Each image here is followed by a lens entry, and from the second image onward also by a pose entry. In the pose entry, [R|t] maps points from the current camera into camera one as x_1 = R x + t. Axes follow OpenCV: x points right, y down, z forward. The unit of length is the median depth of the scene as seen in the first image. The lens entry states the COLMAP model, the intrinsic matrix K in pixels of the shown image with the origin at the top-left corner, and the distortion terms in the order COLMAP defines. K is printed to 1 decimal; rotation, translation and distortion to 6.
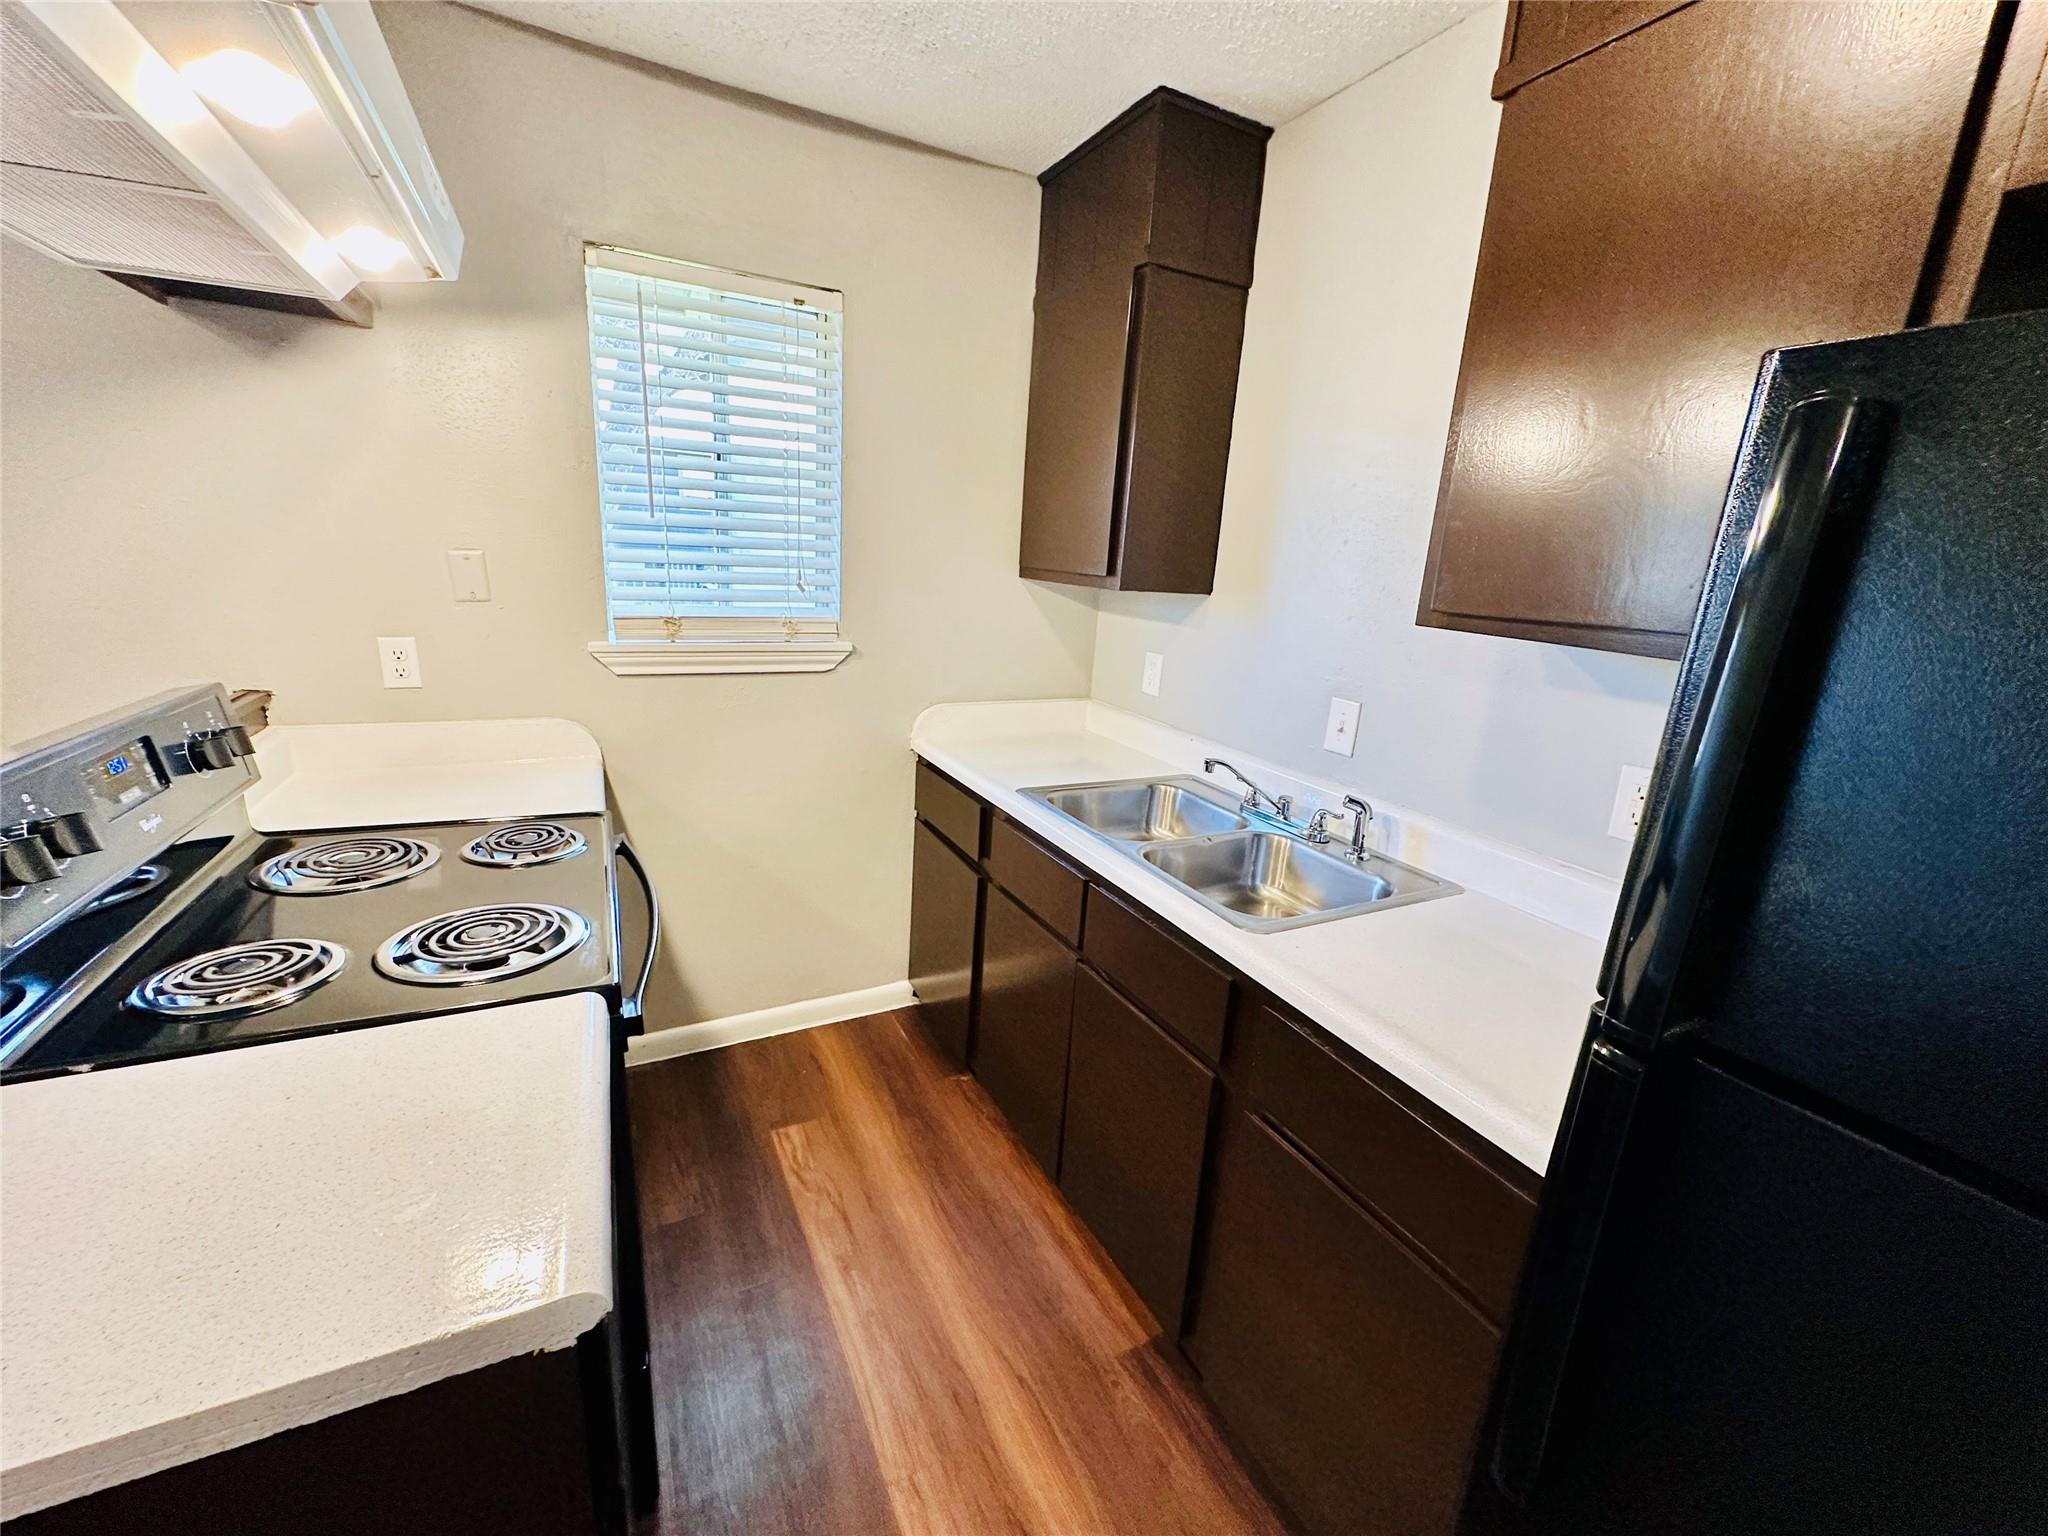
lens RADIAL K [[814.8, 0, 1022.1], [0, 814.8, 770.4], [0, 0, 1]] dist [-0.003881, 0.001059]
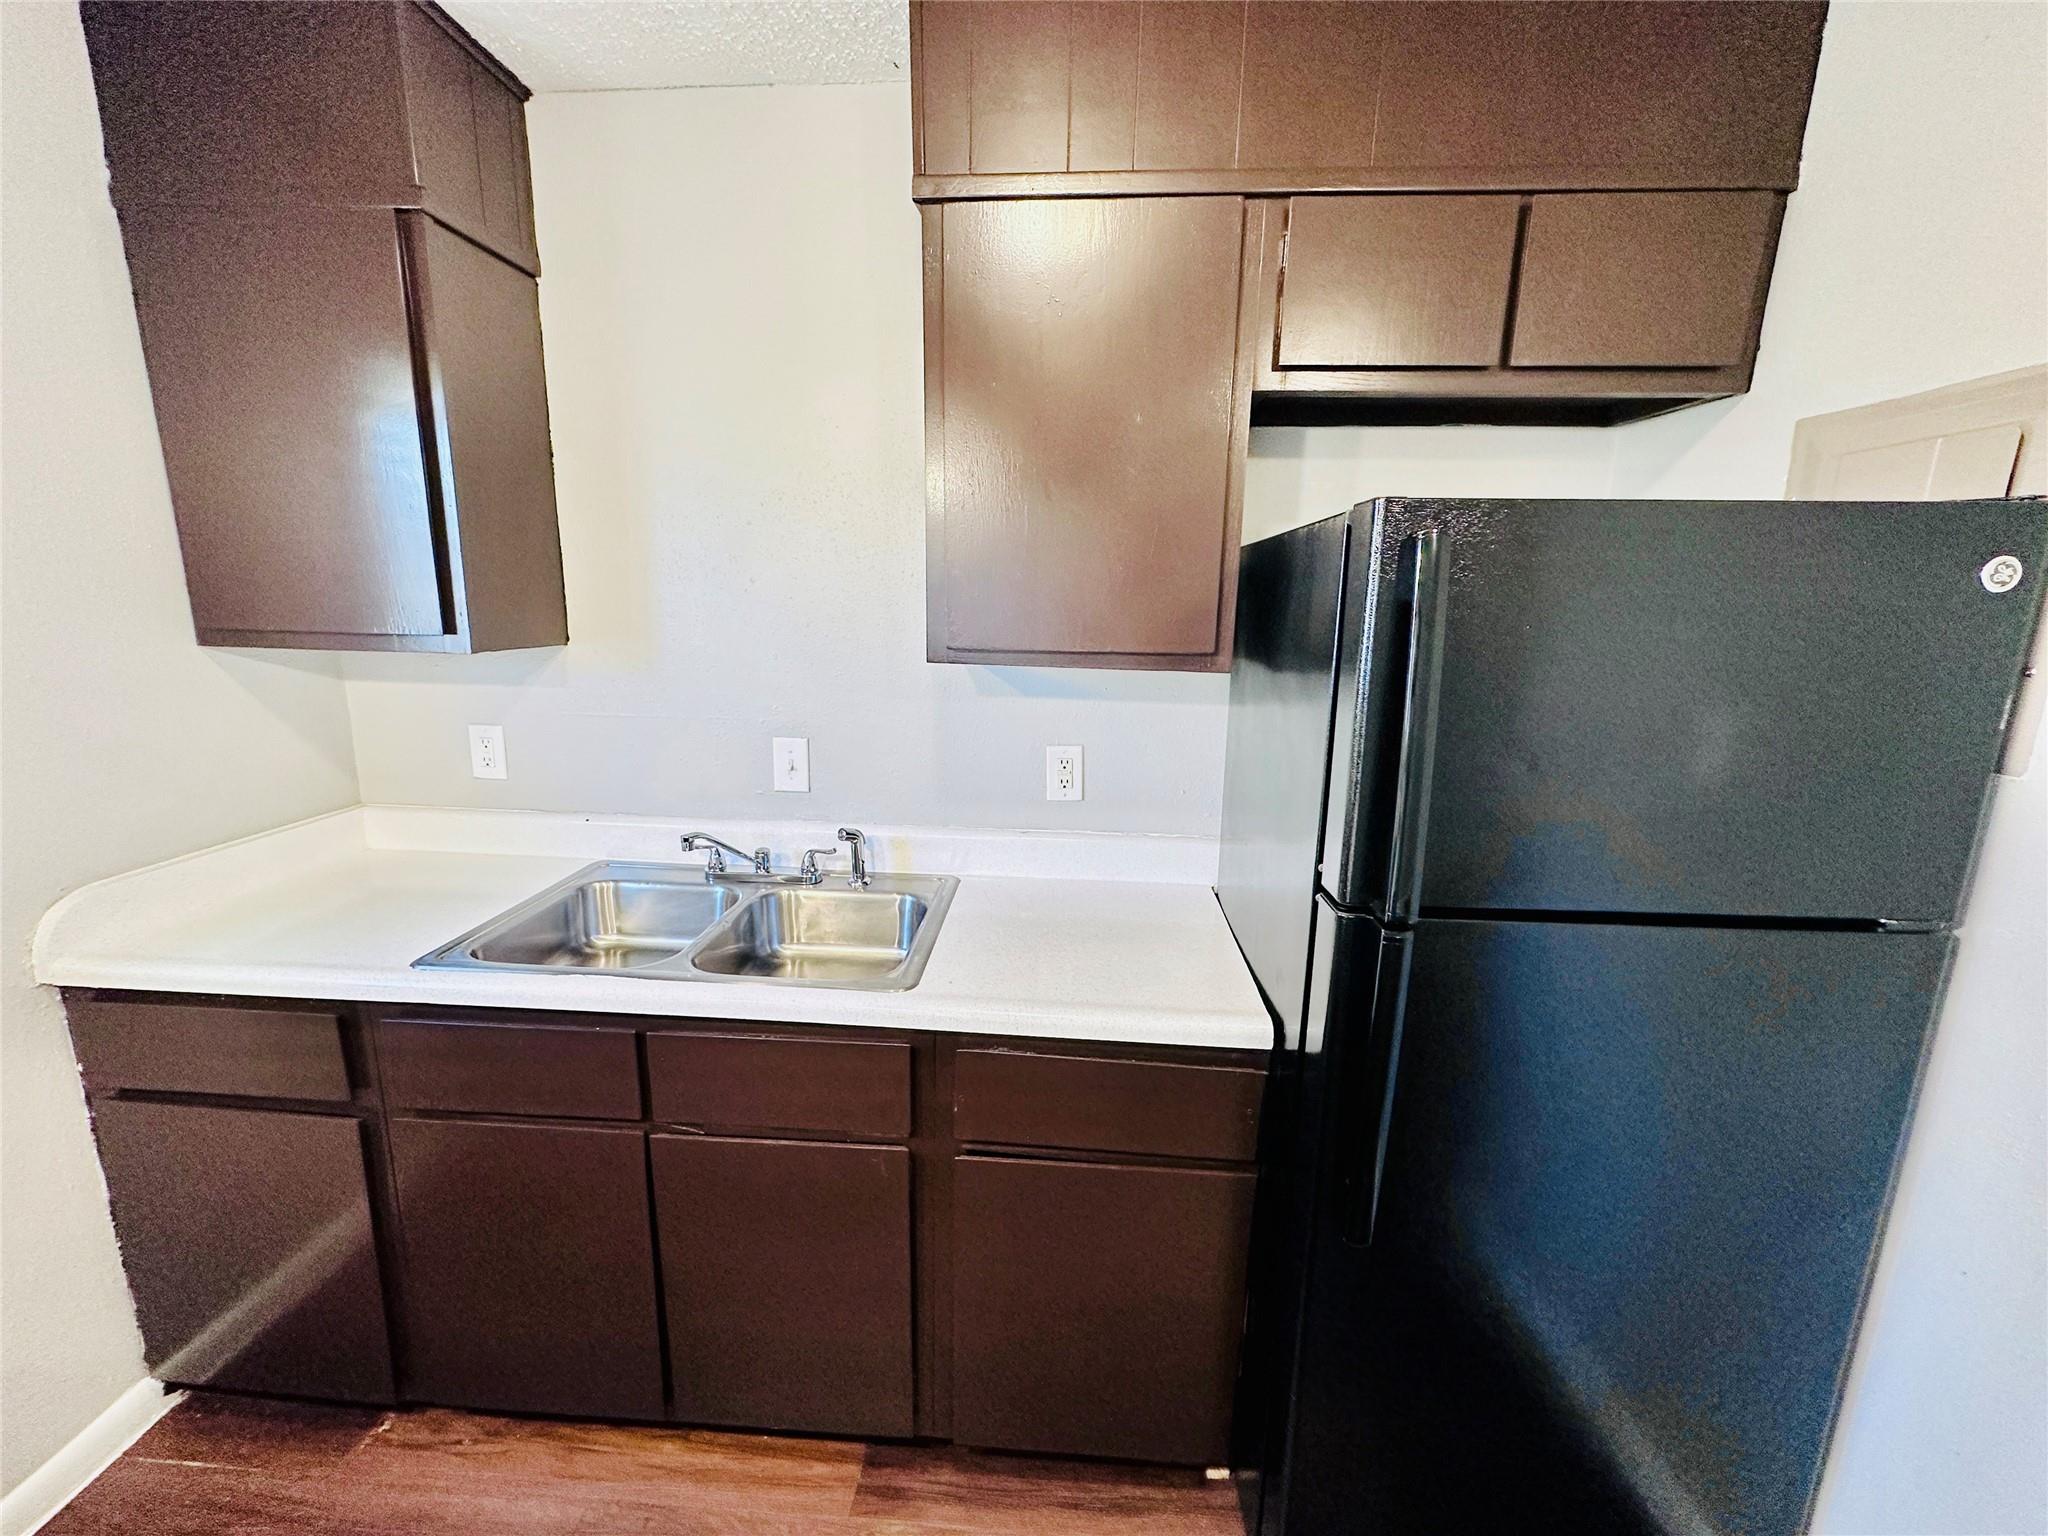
lens RADIAL K [[814.8, 0, 1021.2], [0, 814.8, 769.7], [0, 0, 1]] dist [-0.003881, 0.001059]
pose [[0.520751, -0.229673, 0.822234, -0.275015], [0.234503, 0.964567, 0.120911, -0.100726], [-0.820869, 0.129852, 0.556158, 0.214604]]
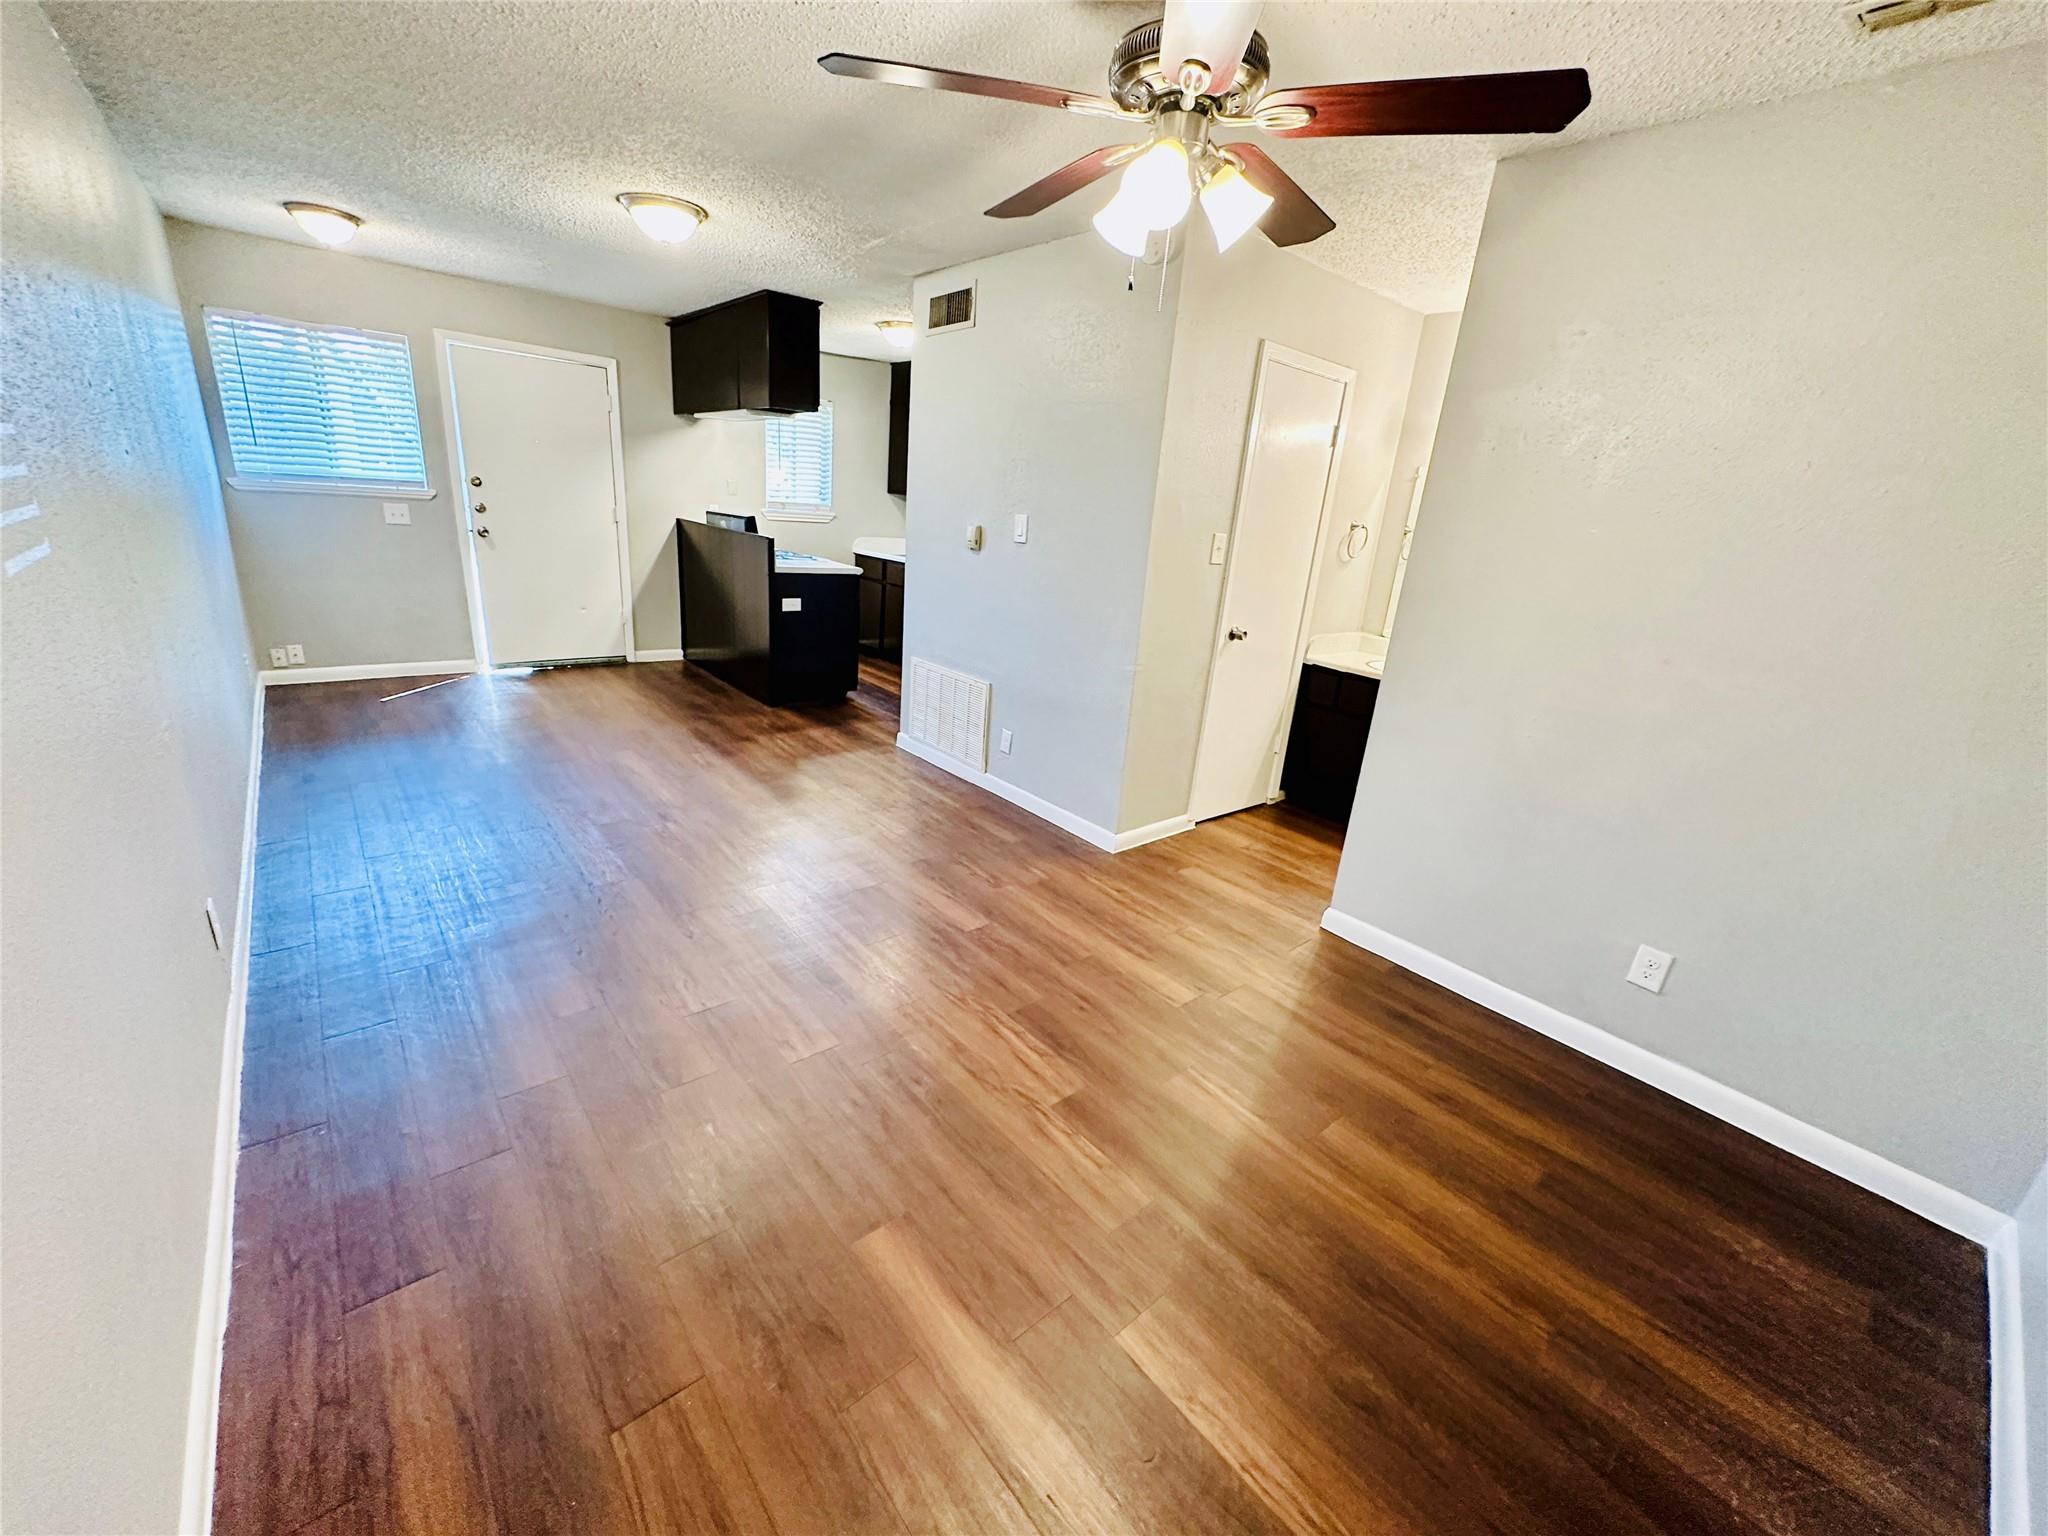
lens RADIAL K [[814.8, 0, 1022.1], [0, 814.8, 765.8], [0, 0, 1]] dist [-0.003881, 0.001059]
pose [[0.976435, -0.048229, 0.210353, -0.261785], [0.034415, 0.997033, 0.068849, 0.739418], [-0.213050, -0.059987, 0.975198, -2.686204]]
